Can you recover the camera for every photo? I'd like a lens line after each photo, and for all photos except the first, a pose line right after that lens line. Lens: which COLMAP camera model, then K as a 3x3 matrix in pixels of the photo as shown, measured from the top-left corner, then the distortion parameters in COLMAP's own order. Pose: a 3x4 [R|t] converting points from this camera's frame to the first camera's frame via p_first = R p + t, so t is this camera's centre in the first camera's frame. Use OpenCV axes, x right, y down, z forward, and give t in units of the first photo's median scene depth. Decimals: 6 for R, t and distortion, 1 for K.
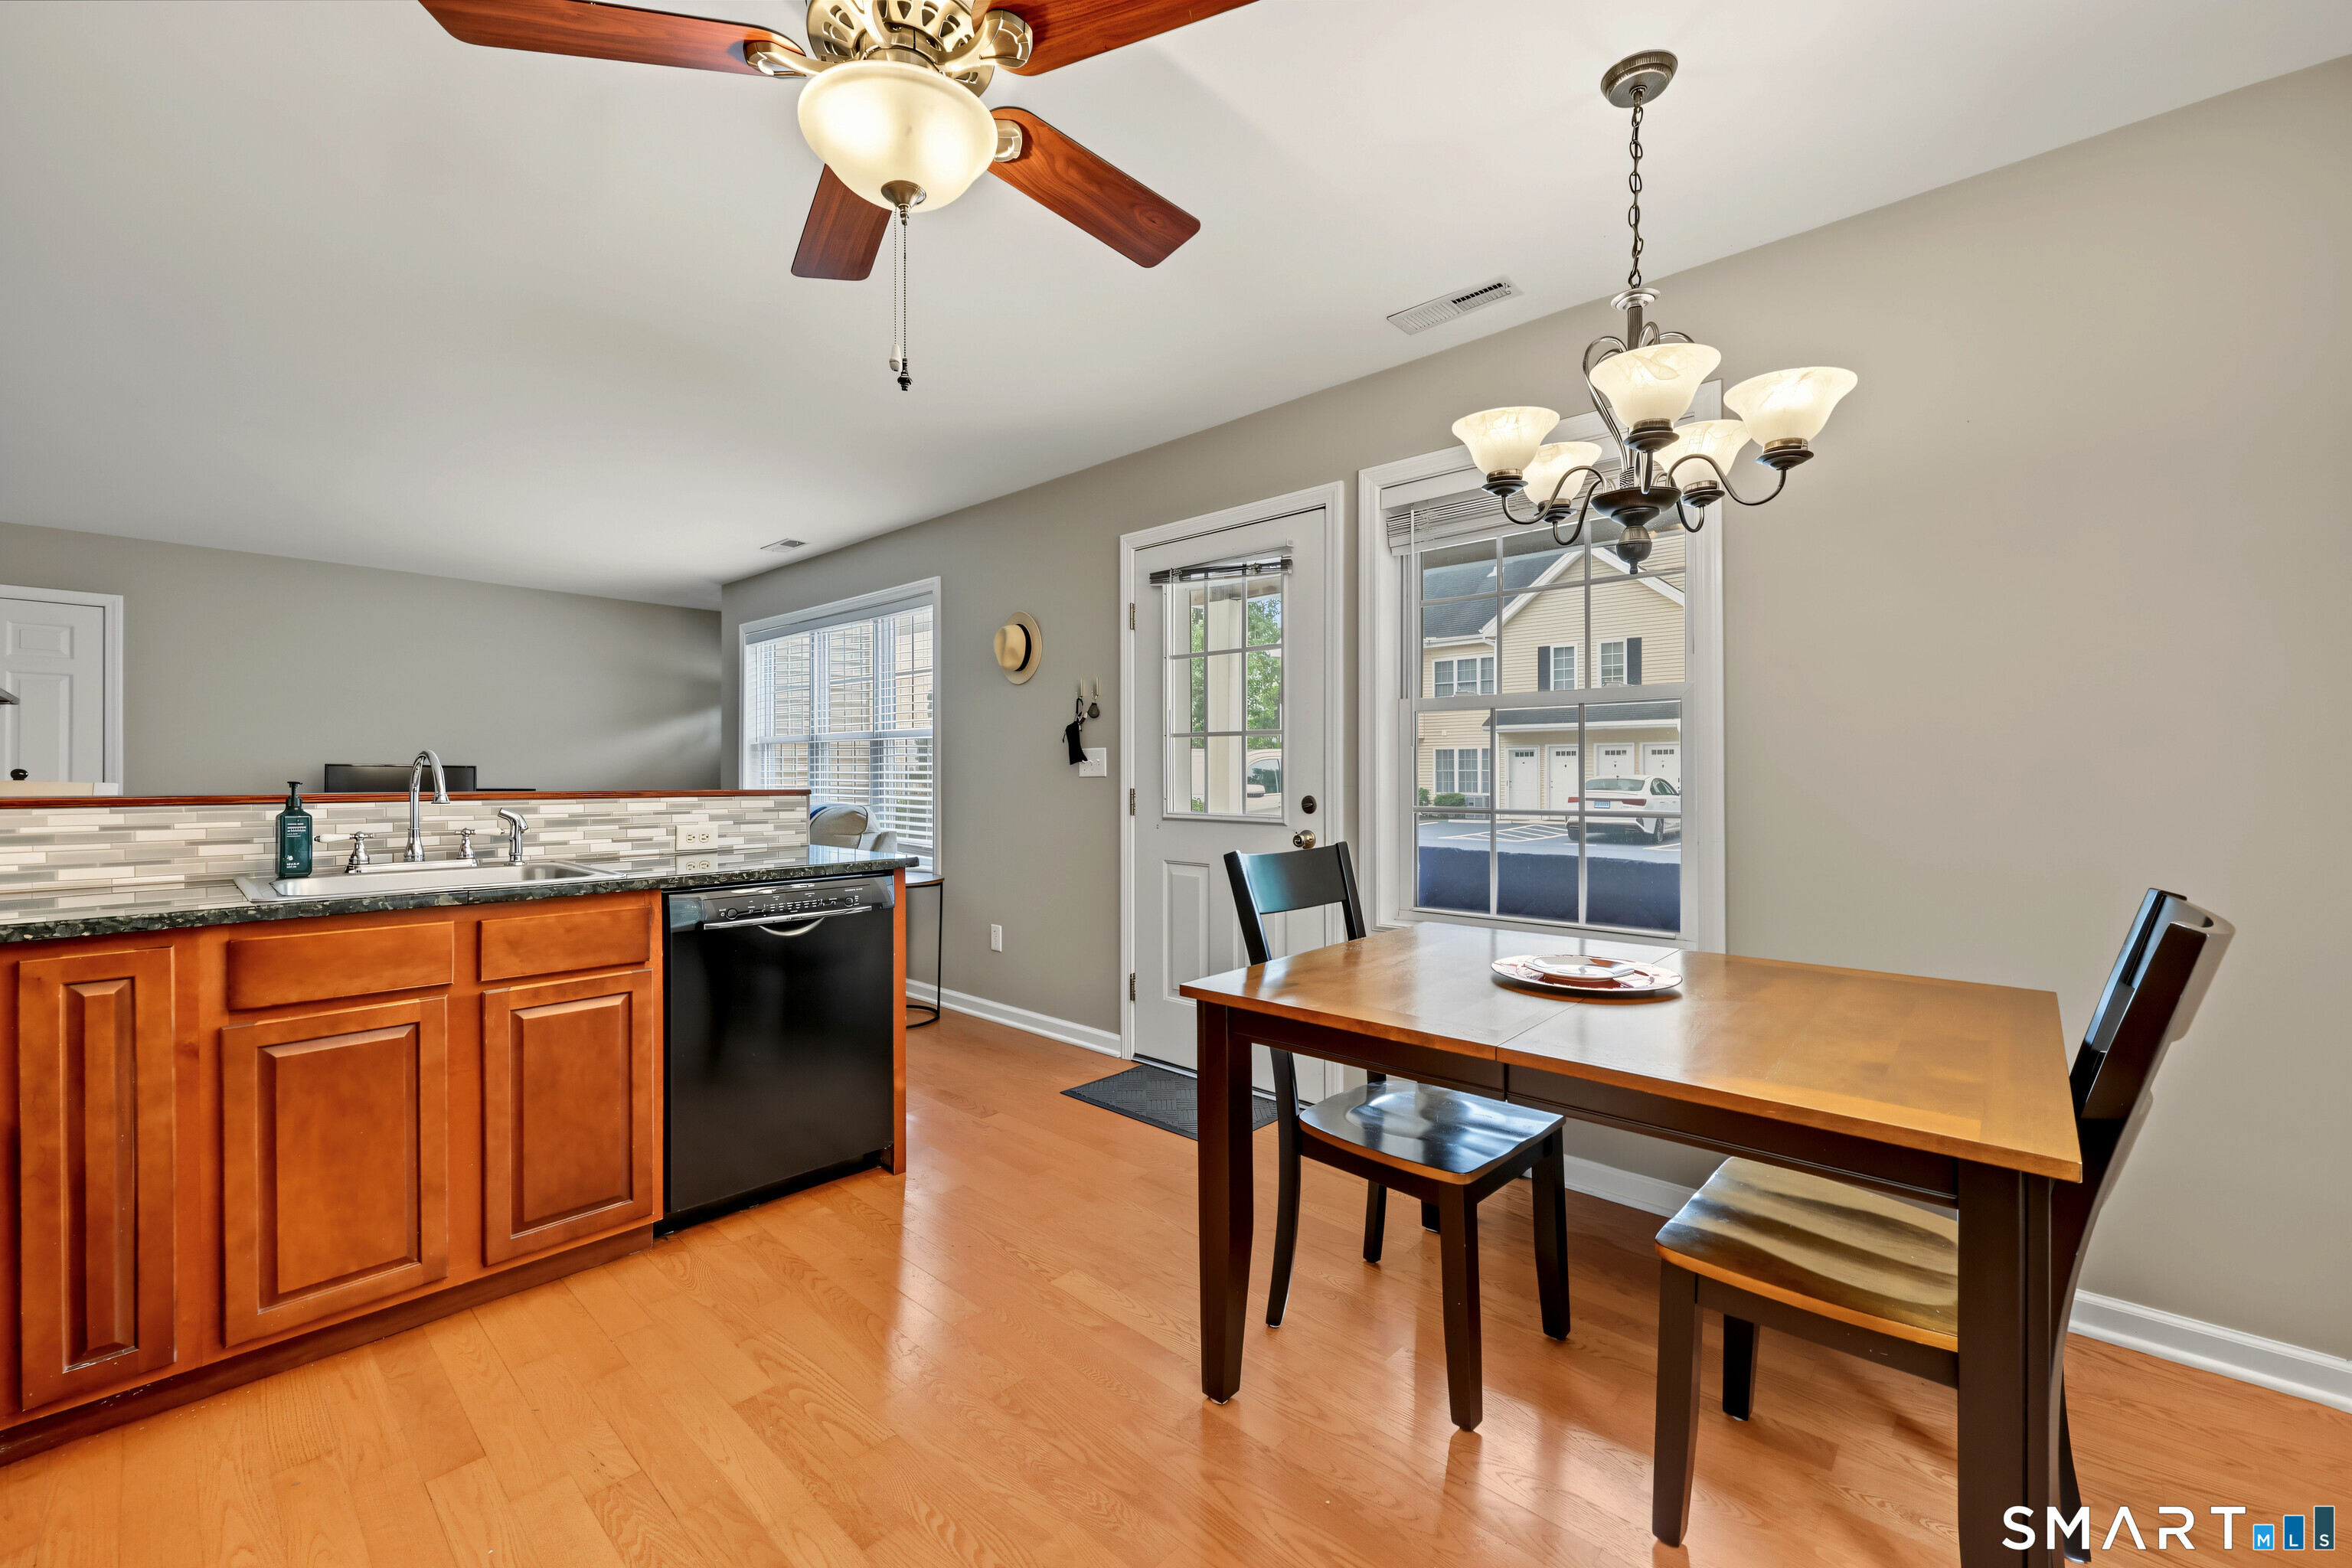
lens RADIAL K [[947.4, 0, 1191.7], [0, 947.4, 773.6], [0, 0, 1]] dist [0.000801, -0.000540]
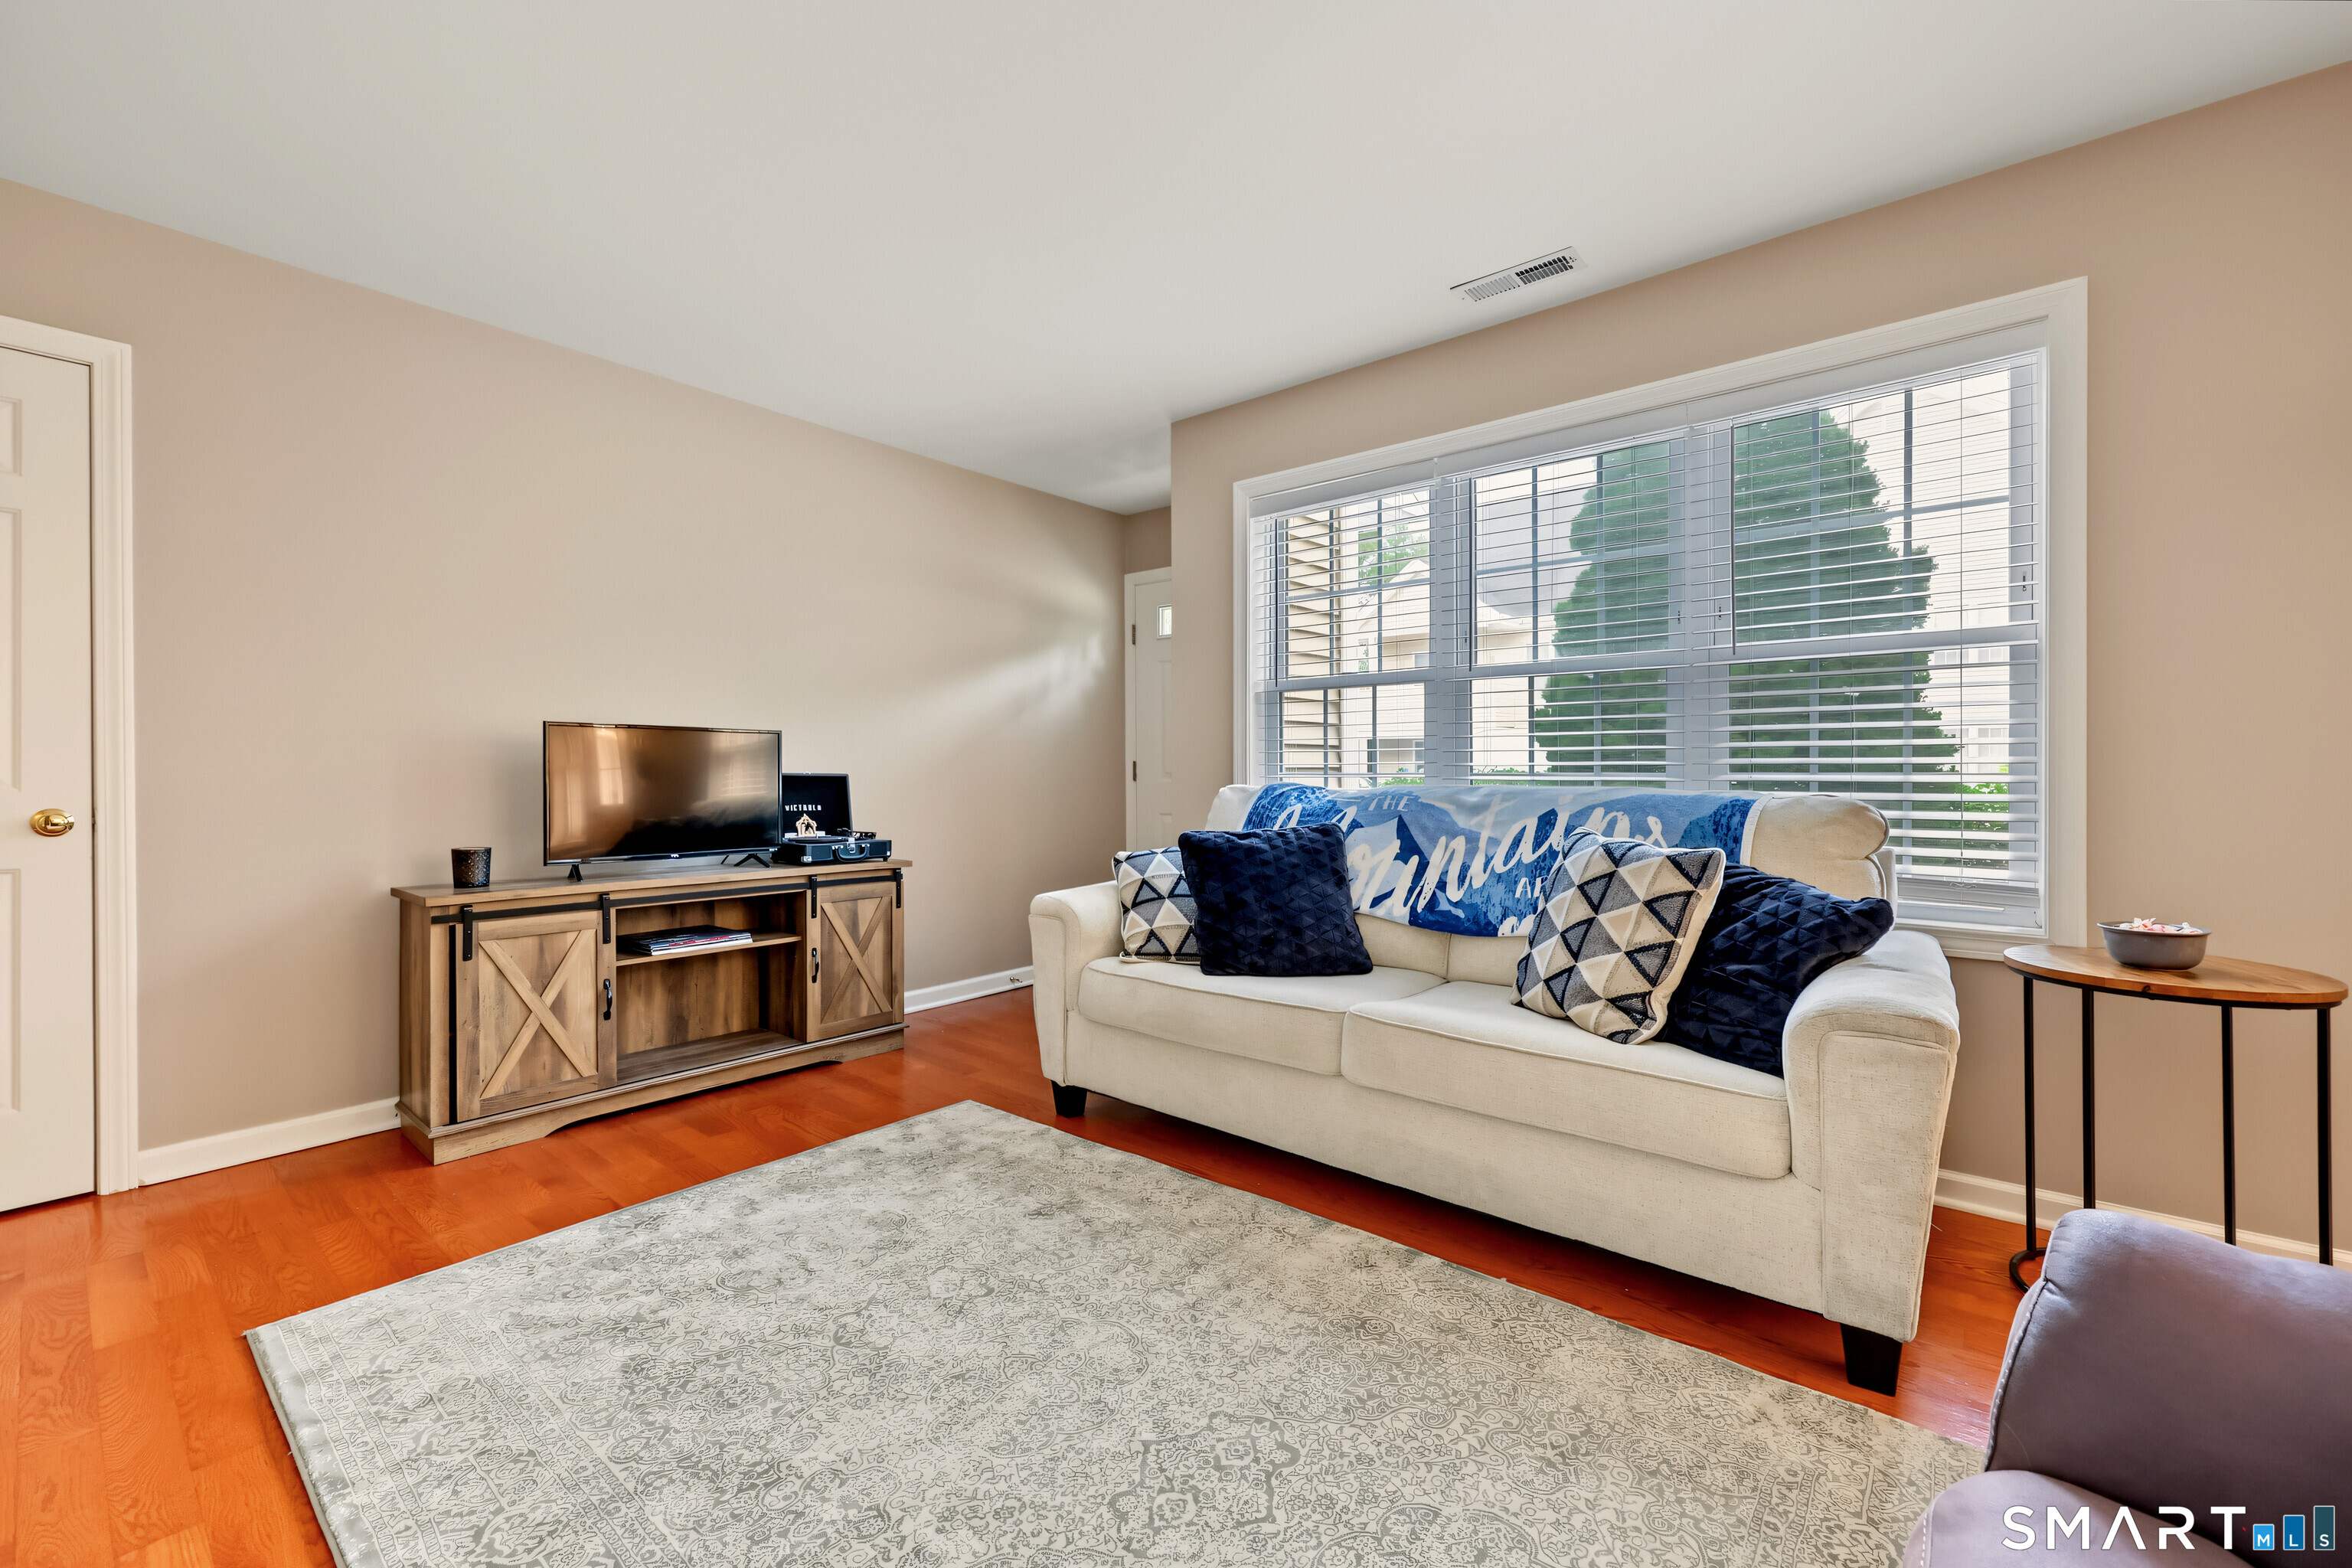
lens RADIAL K [[947.4, 0, 1192.7], [0, 947.4, 778.4], [0, 0, 1]] dist [0.000801, -0.000540]
pose [[0.998929, -0.006162, 0.045848, -1.229296], [0.005840, 0.999957, 0.007150, 0.038686], [-0.045890, -0.006875, 0.998923, 0.998542]]
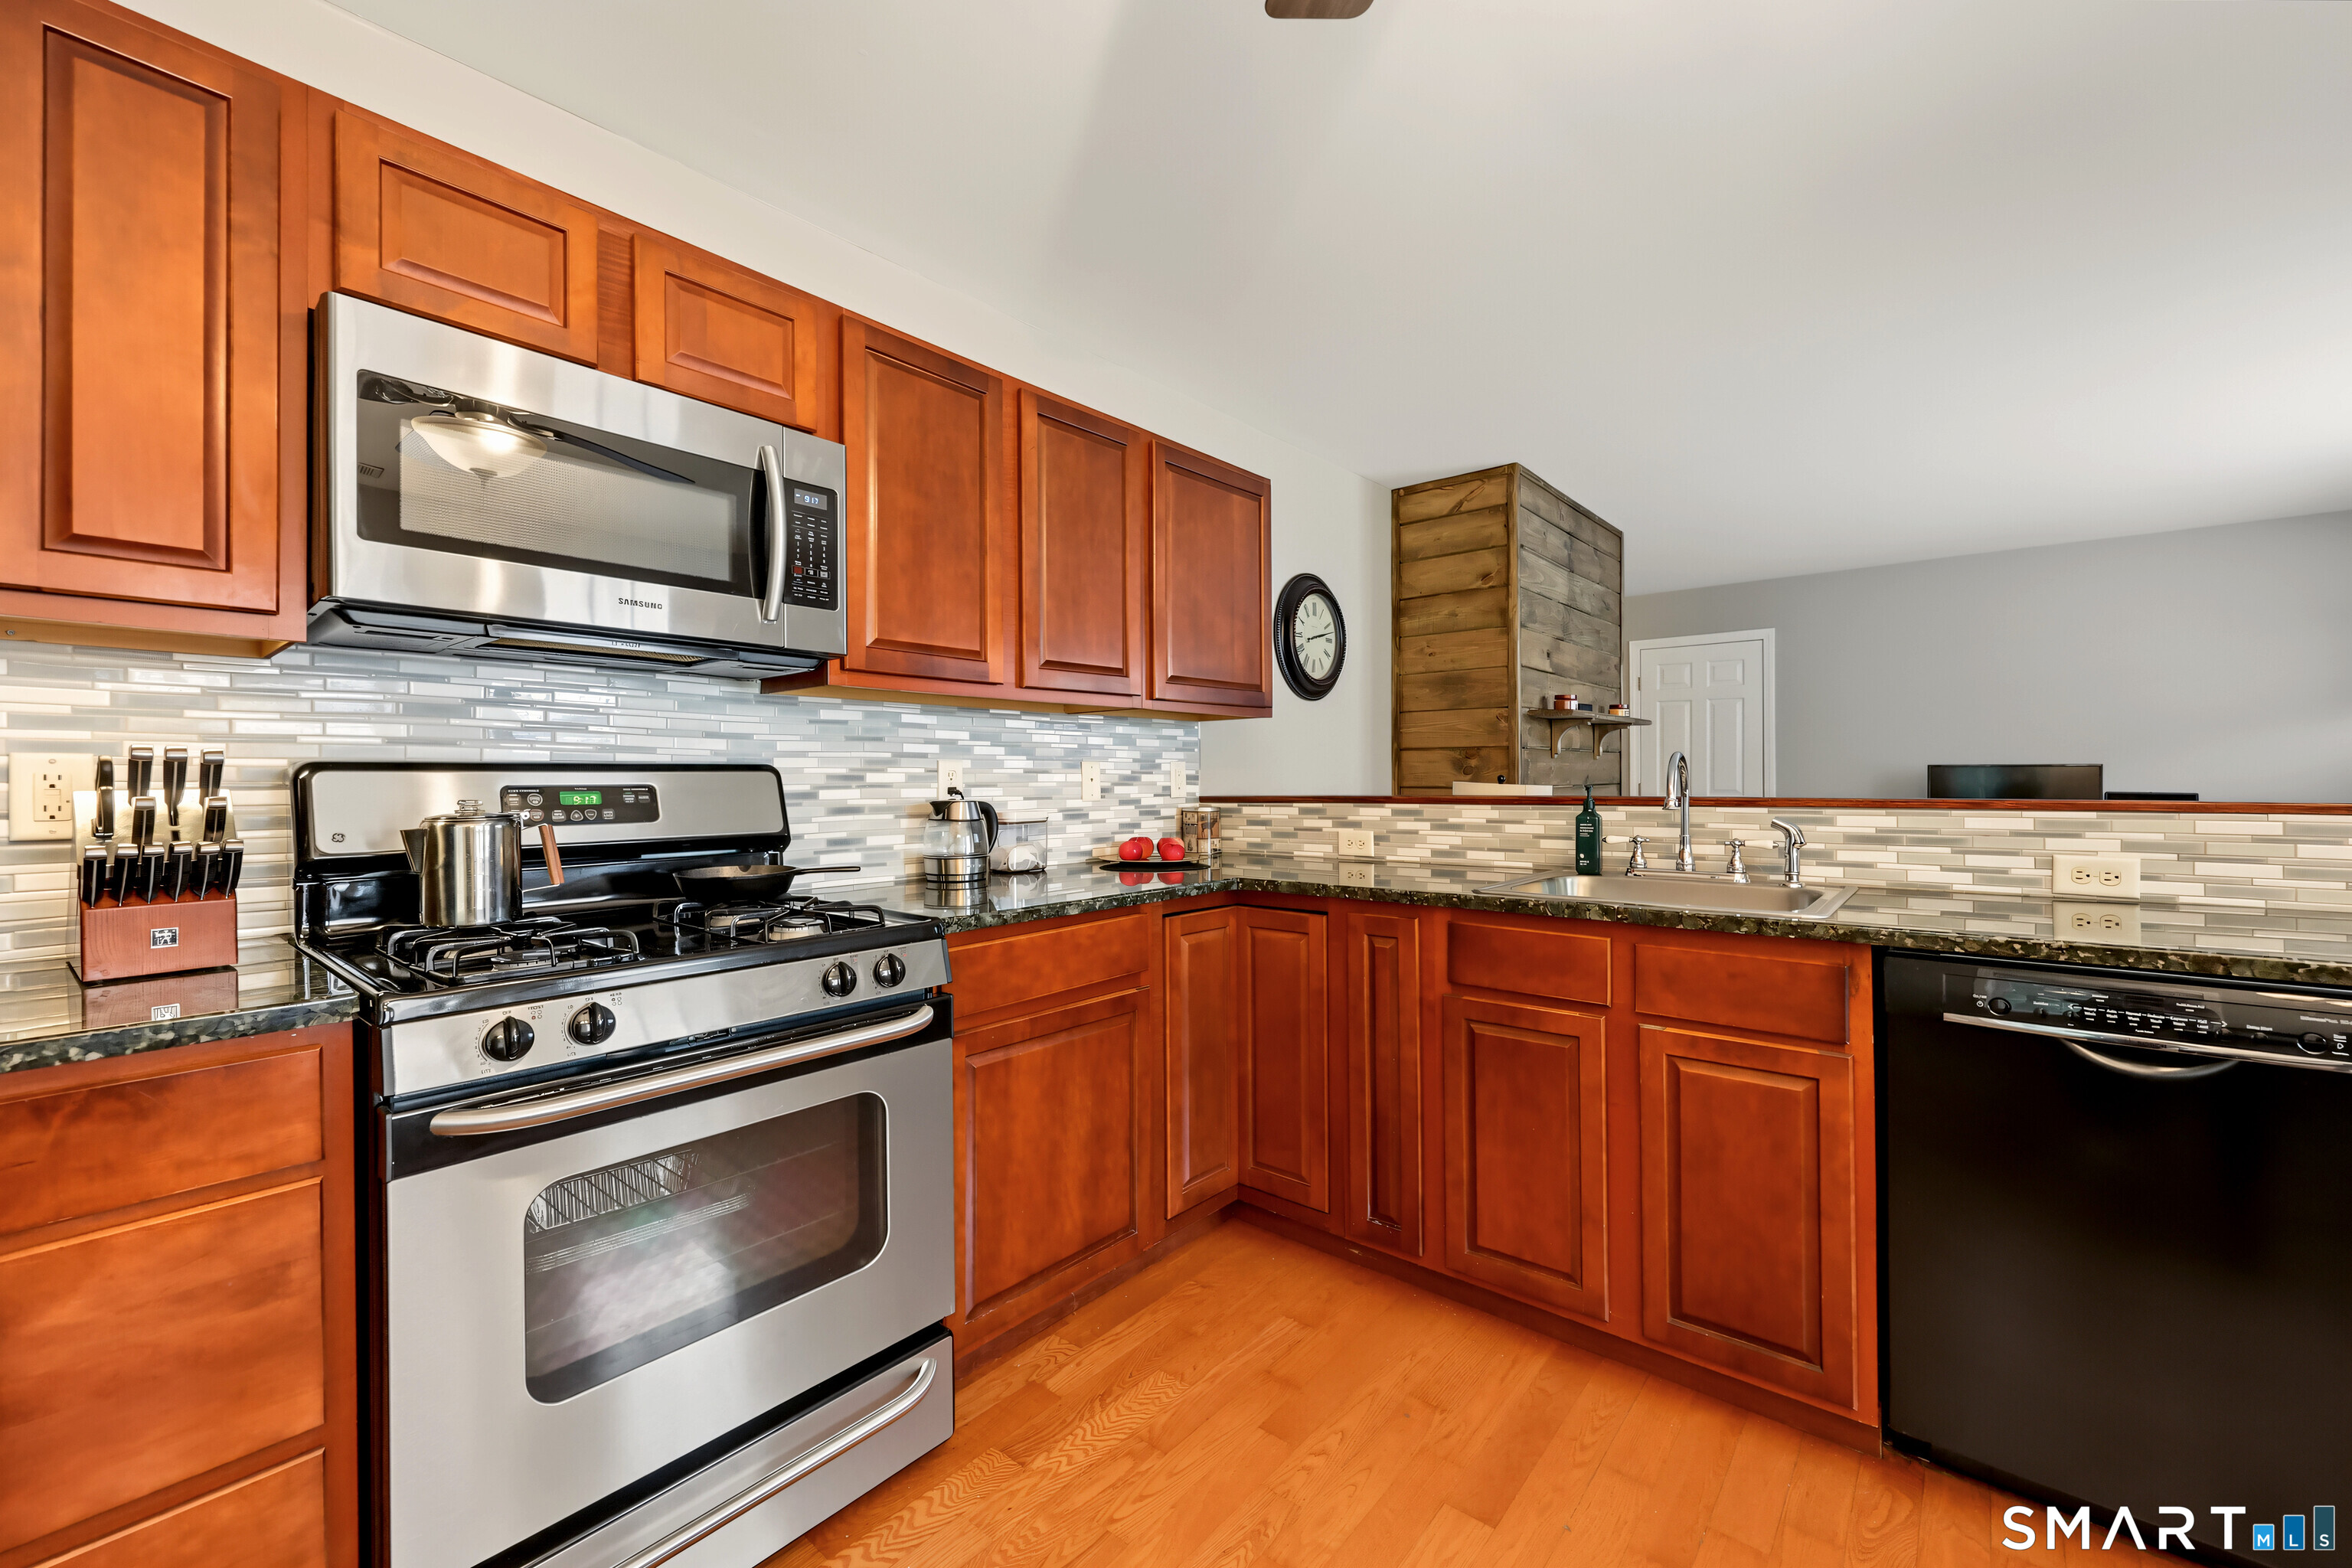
lens RADIAL K [[947.4, 0, 1185.3], [0, 947.4, 779.6], [0, 0, 1]] dist [0.000801, -0.000540]
pose [[0.025965, -0.000947, -0.999662, 0.095847], [0.007420, 0.999972, -0.000755, -0.000379], [0.999635, -0.007398, 0.025971, 0.419187]]
